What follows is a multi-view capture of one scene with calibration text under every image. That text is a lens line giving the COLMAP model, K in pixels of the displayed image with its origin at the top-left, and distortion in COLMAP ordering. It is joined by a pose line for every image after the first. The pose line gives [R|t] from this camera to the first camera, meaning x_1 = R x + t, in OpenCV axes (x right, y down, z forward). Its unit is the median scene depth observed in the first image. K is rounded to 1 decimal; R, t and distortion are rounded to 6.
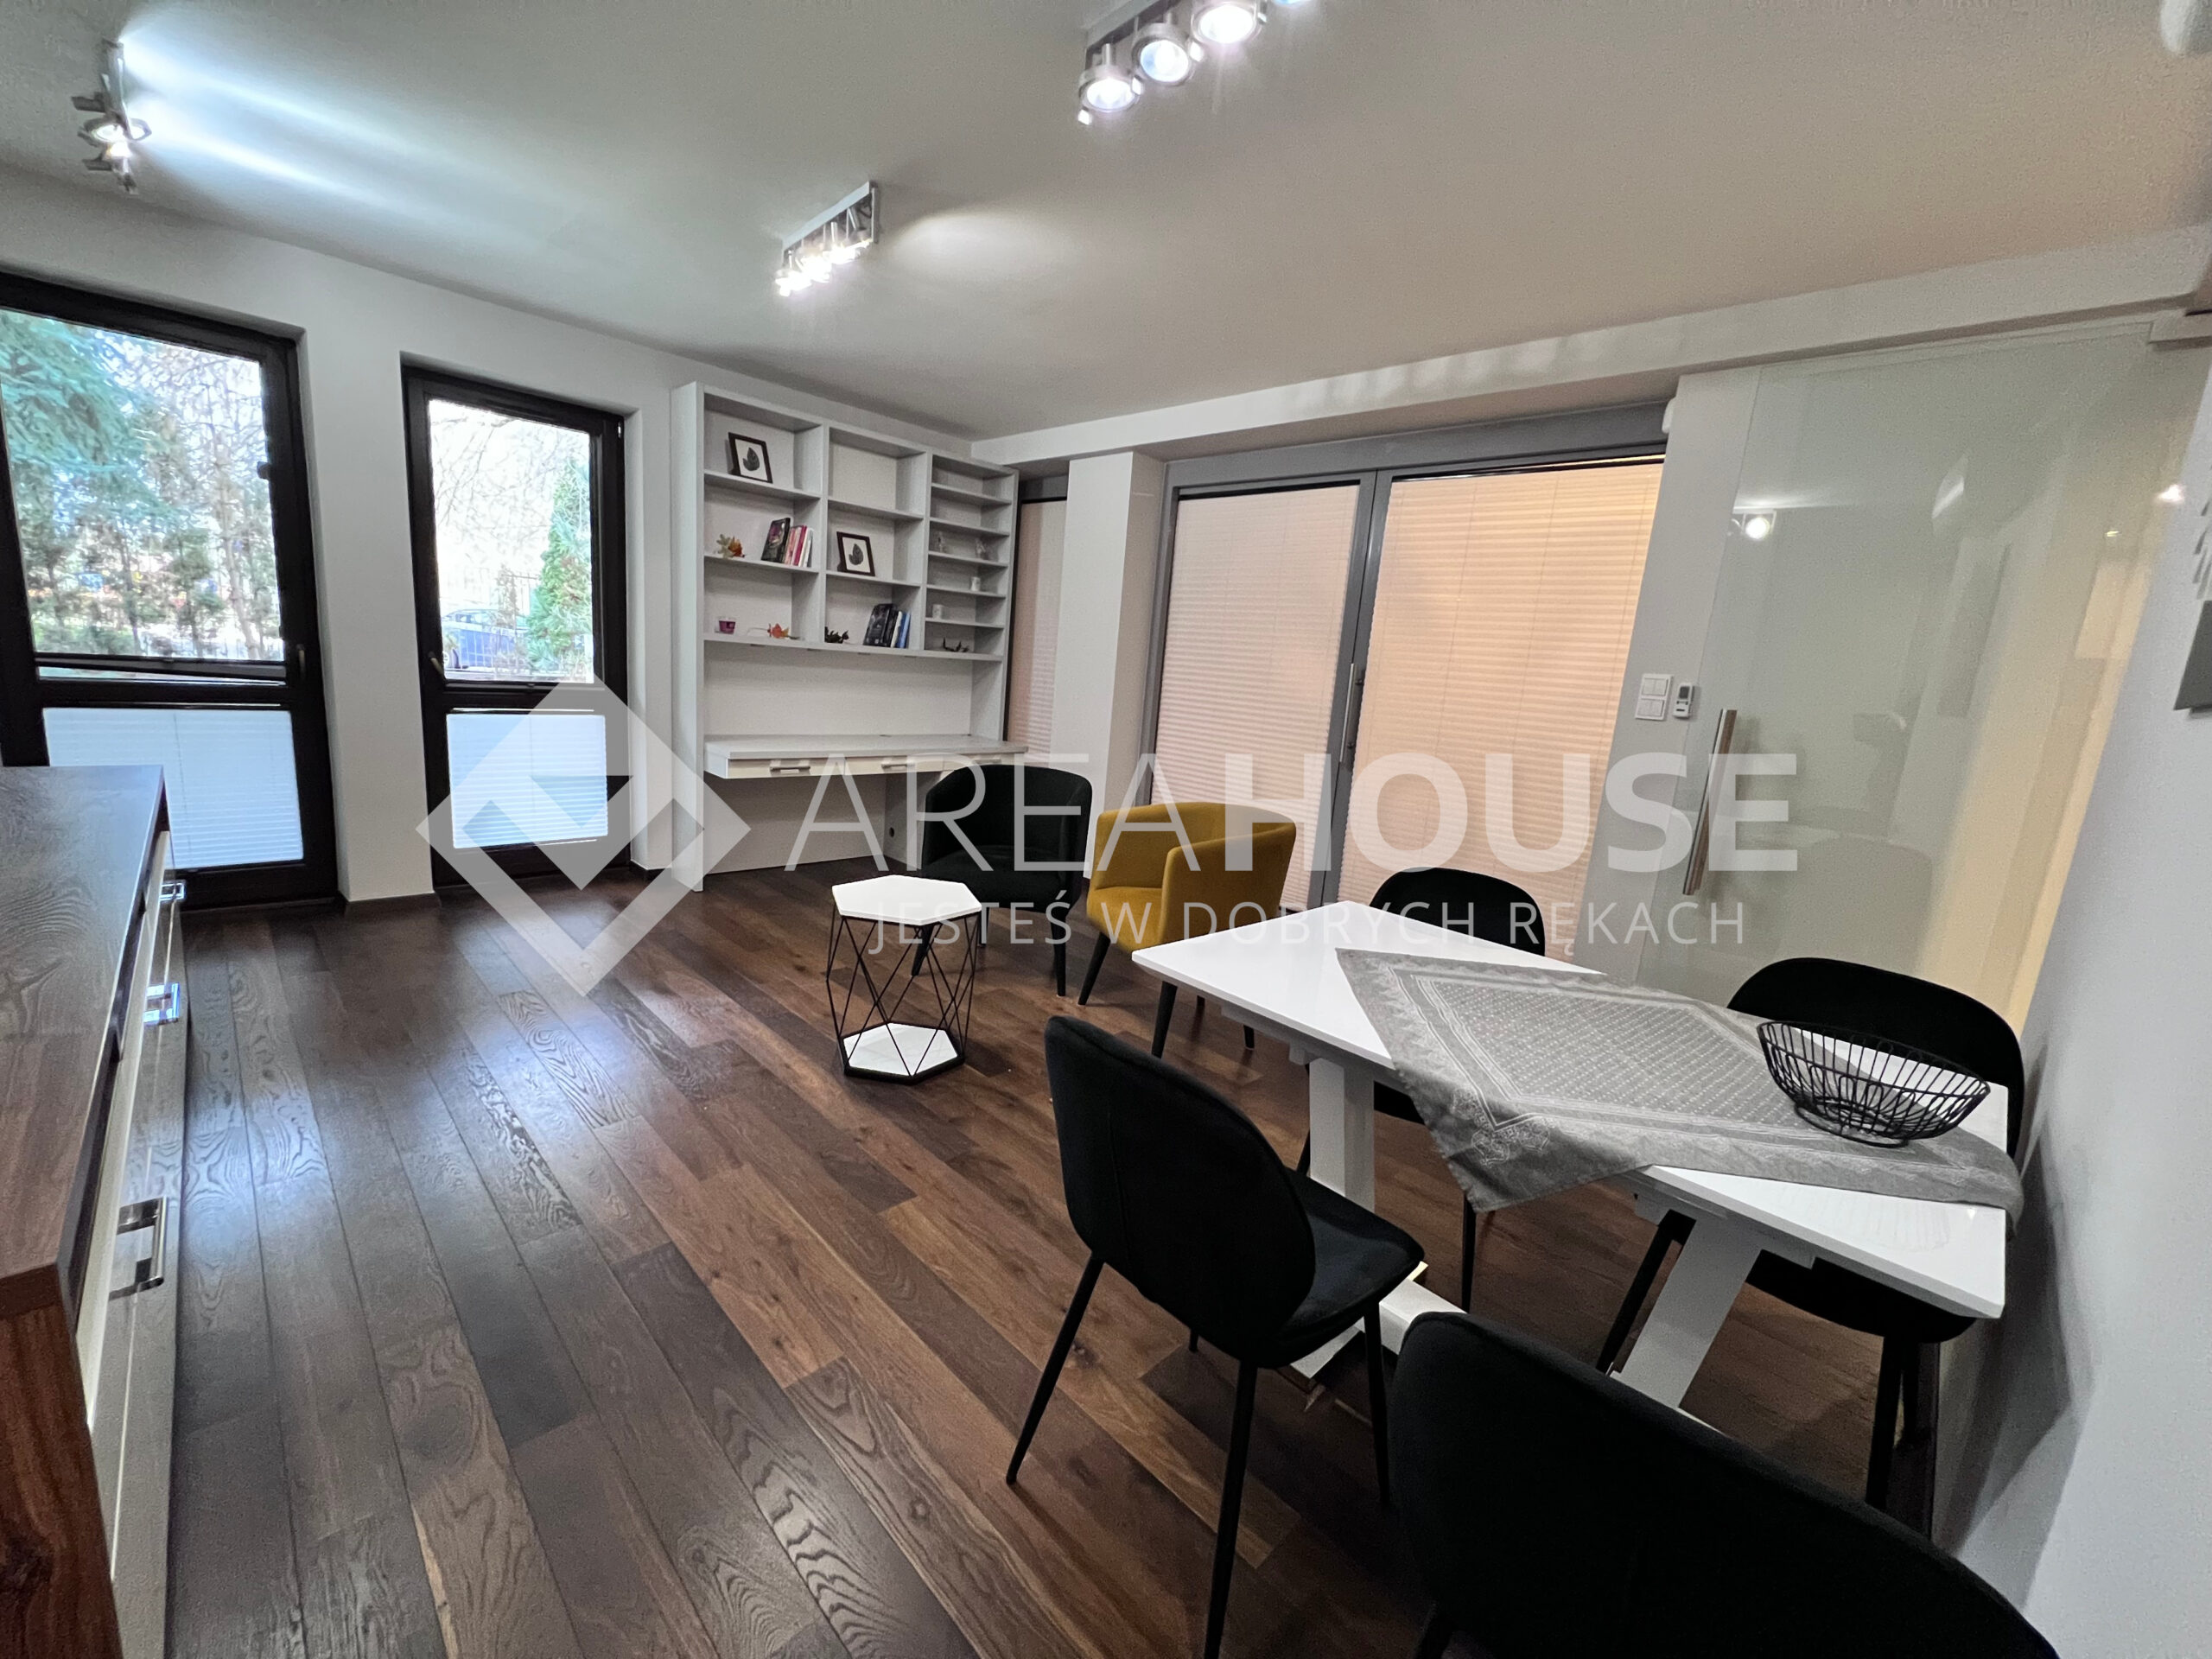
lens RADIAL K [[879.9, 0, 1107.0], [0, 879.9, 825.4], [0, 0, 1]] dist [-0.004258, 0.000766]
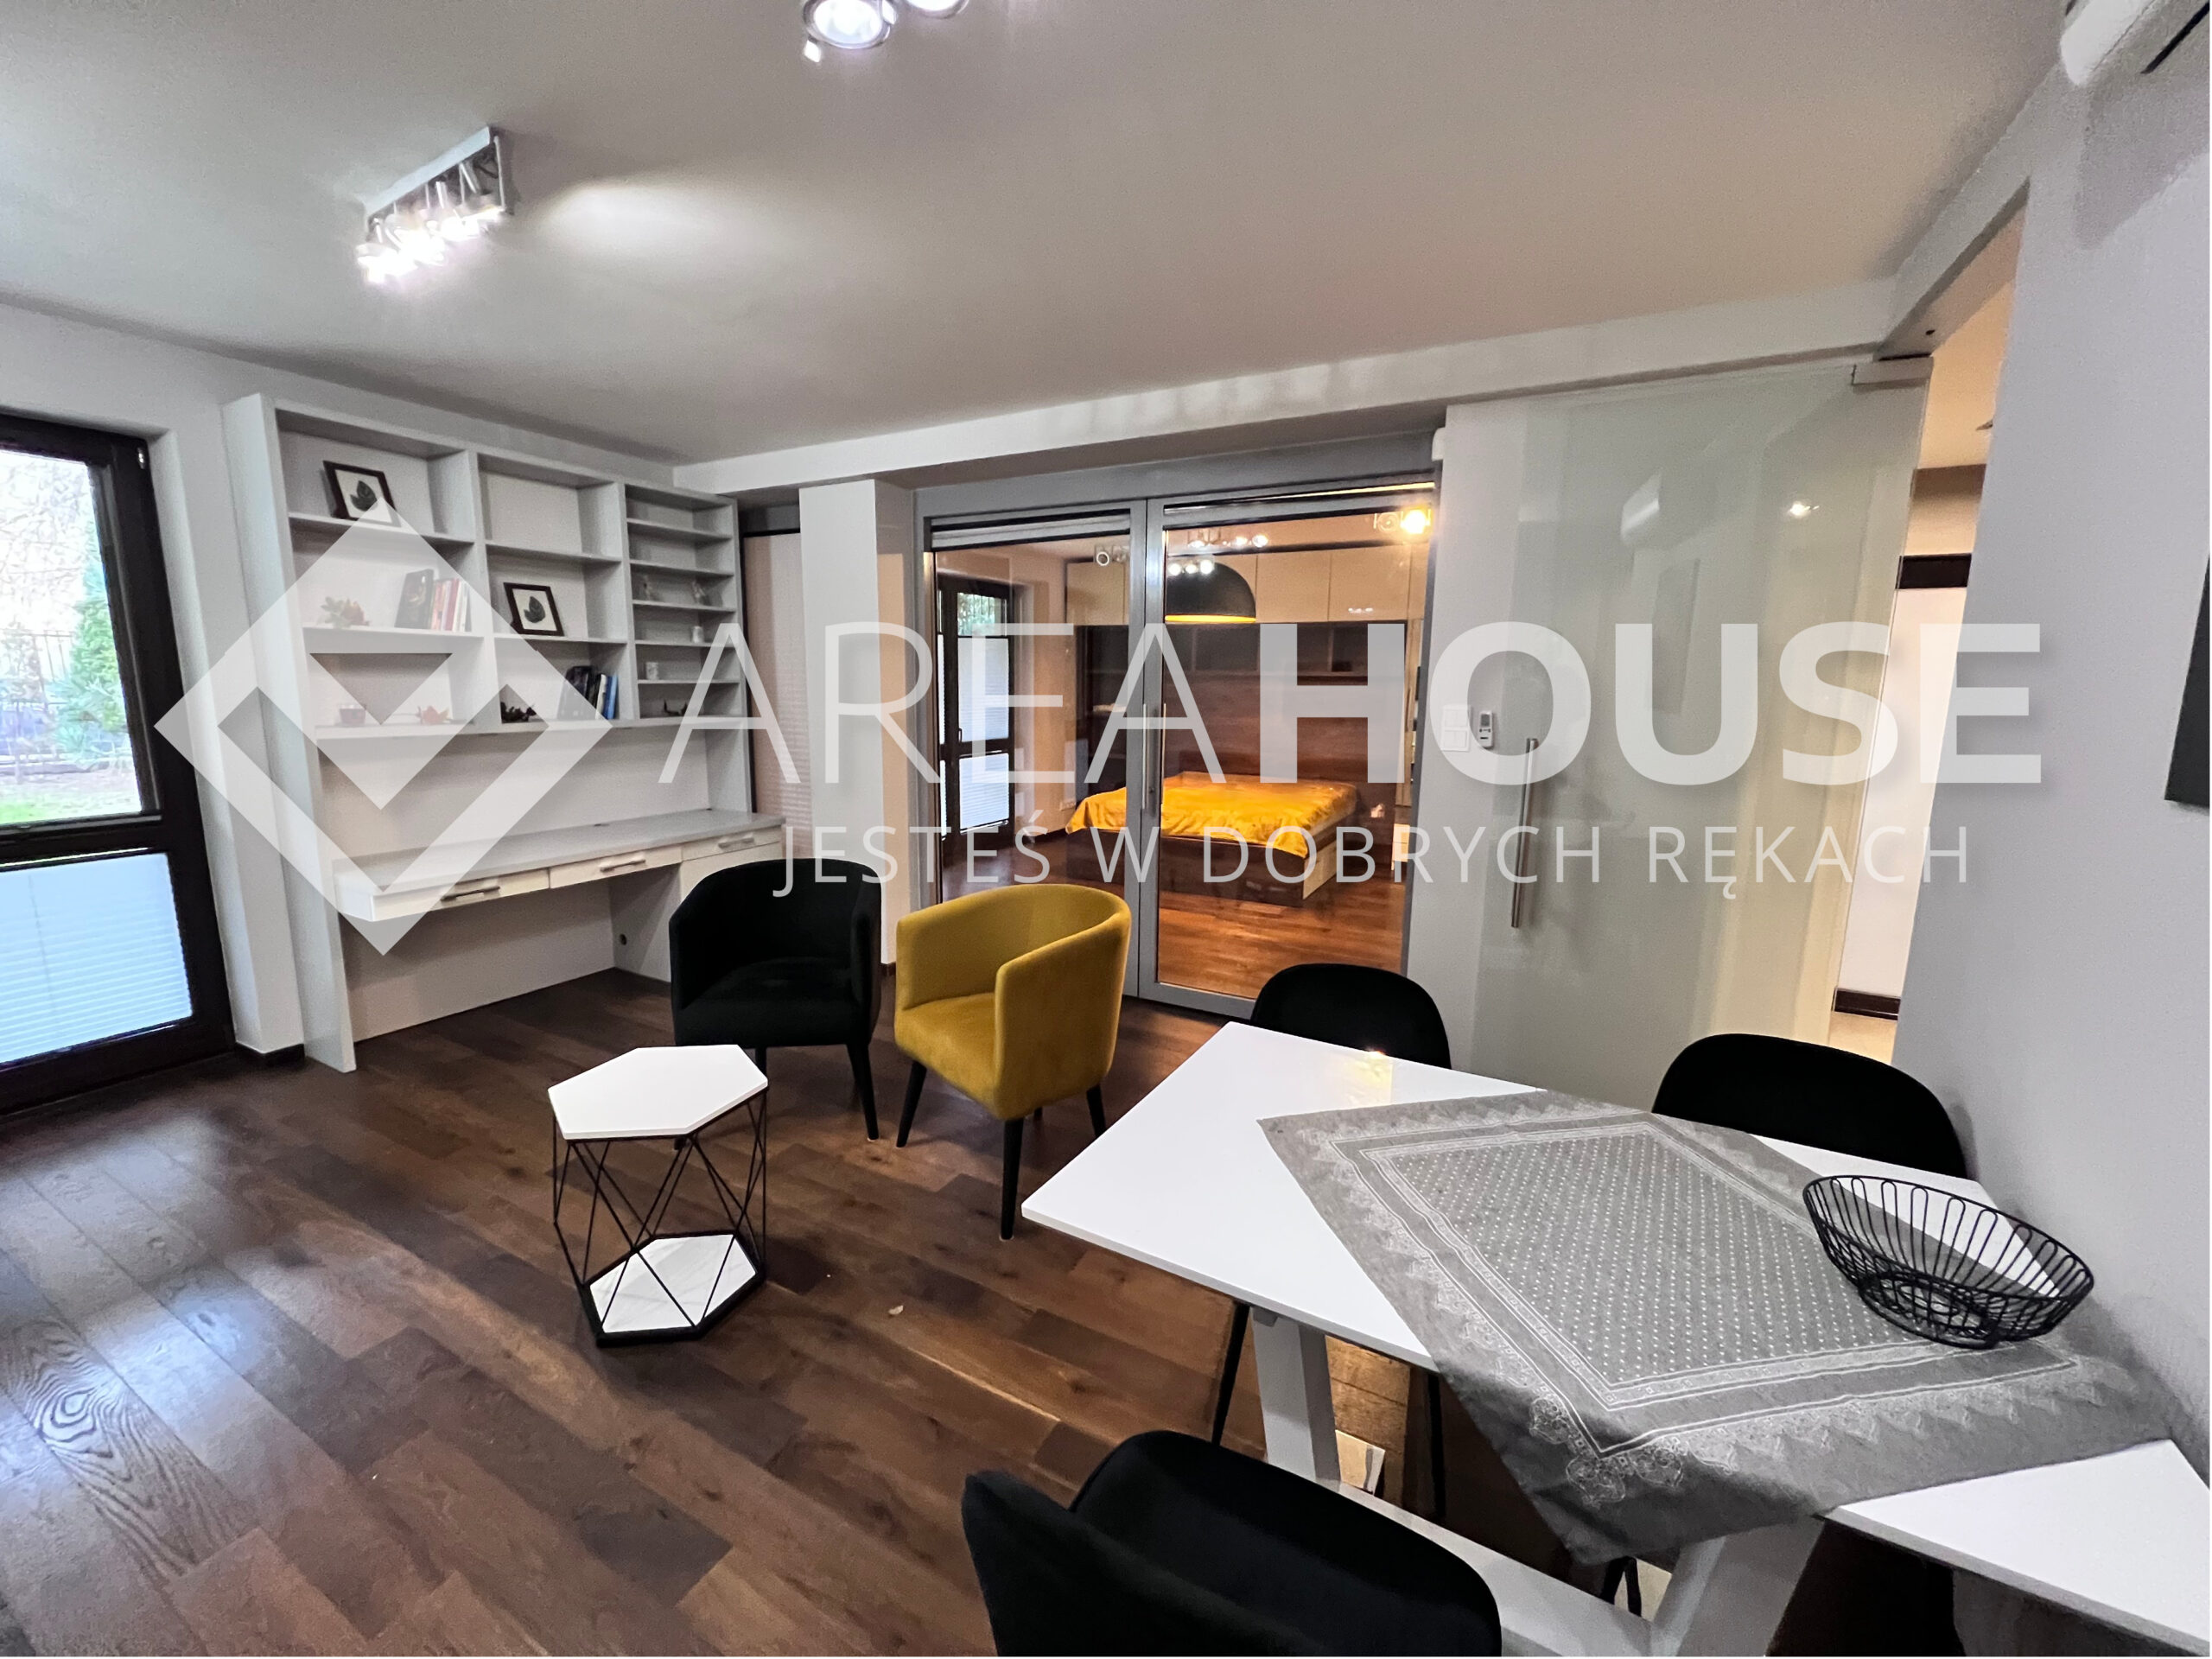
lens RADIAL K [[879.9, 0, 1102.5], [0, 879.9, 824.9], [0, 0, 1]] dist [-0.004258, 0.000766]
pose [[0.958117, -0.112769, 0.263238, -0.036674], [0.115678, 0.993277, 0.004473, -0.095172], [-0.261972, 0.026165, 0.964721, 0.162779]]
